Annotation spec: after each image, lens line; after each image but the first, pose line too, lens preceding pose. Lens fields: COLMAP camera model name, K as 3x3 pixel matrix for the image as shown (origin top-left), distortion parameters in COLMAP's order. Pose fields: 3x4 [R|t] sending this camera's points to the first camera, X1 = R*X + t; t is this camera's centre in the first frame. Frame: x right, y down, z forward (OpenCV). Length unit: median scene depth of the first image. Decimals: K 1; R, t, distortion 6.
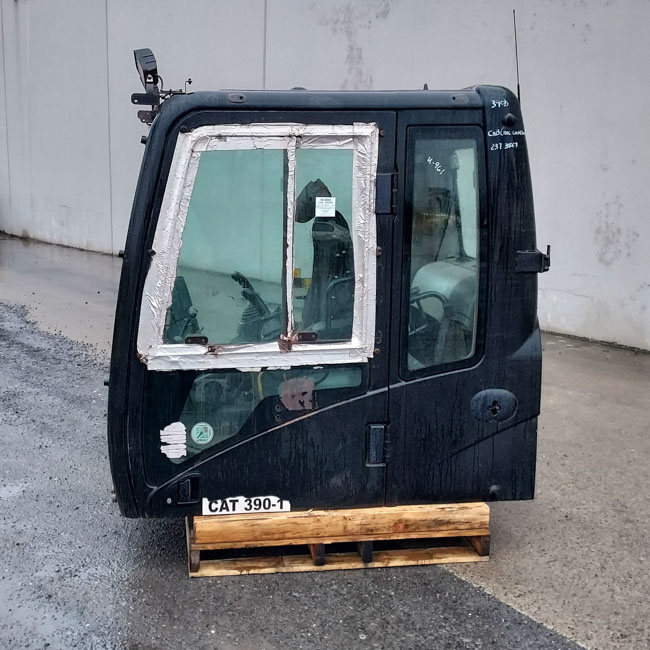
lens RADIAL K [[824.7, 0, 297.3], [0, 824.7, 324.3], [0, 0, 1]] dist [0.093458, -0.067822]
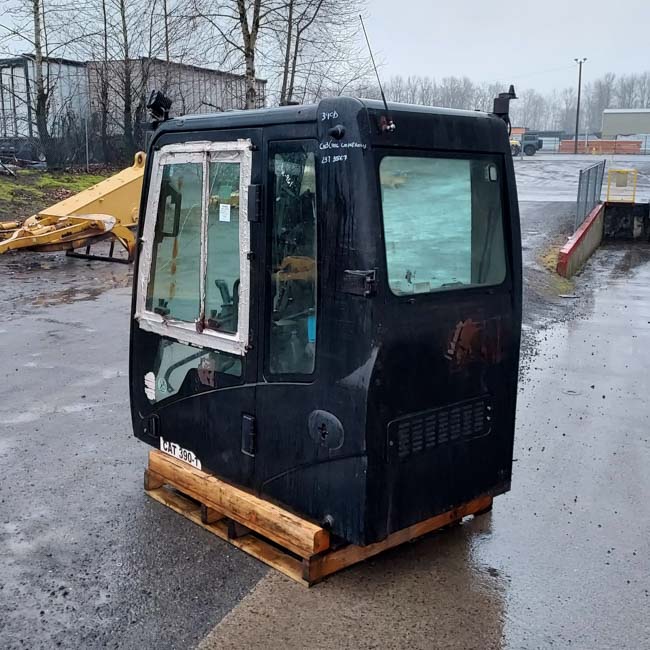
lens RADIAL K [[824.7, 0, 297.3], [0, 824.7, 324.3], [0, 0, 1]] dist [0.093458, -0.067822]
pose [[0.543981, 0.153234, -0.824987, 1.033289], [-0.174961, 0.982287, 0.067085, -0.082625], [0.820654, 0.107847, 0.561156, 0.444691]]
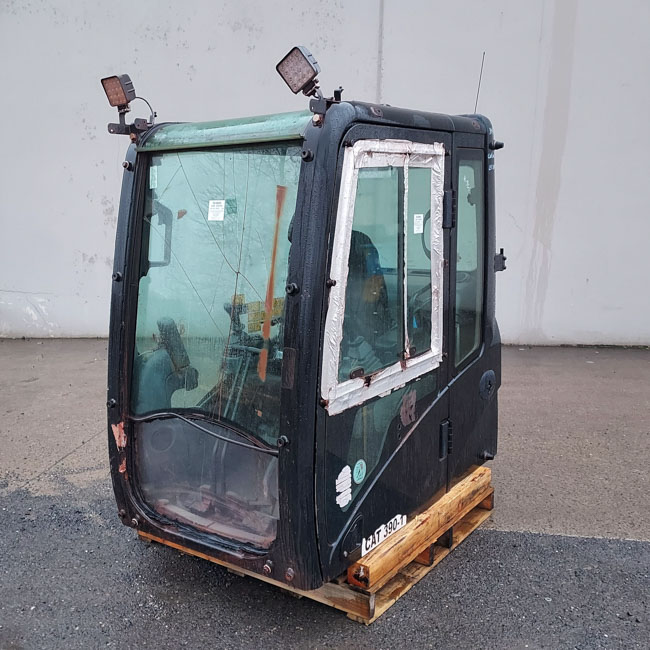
lens RADIAL K [[743.1, 0, 324.8], [0, 743.1, 354.5], [0, 0, 1]] dist [0.096746, -0.005089]
pose [[0.679079, -0.166835, 0.714855, -0.722579], [0.154827, 0.984476, 0.082682, -0.074637], [-0.717551, 0.054531, 0.694368, 0.433834]]
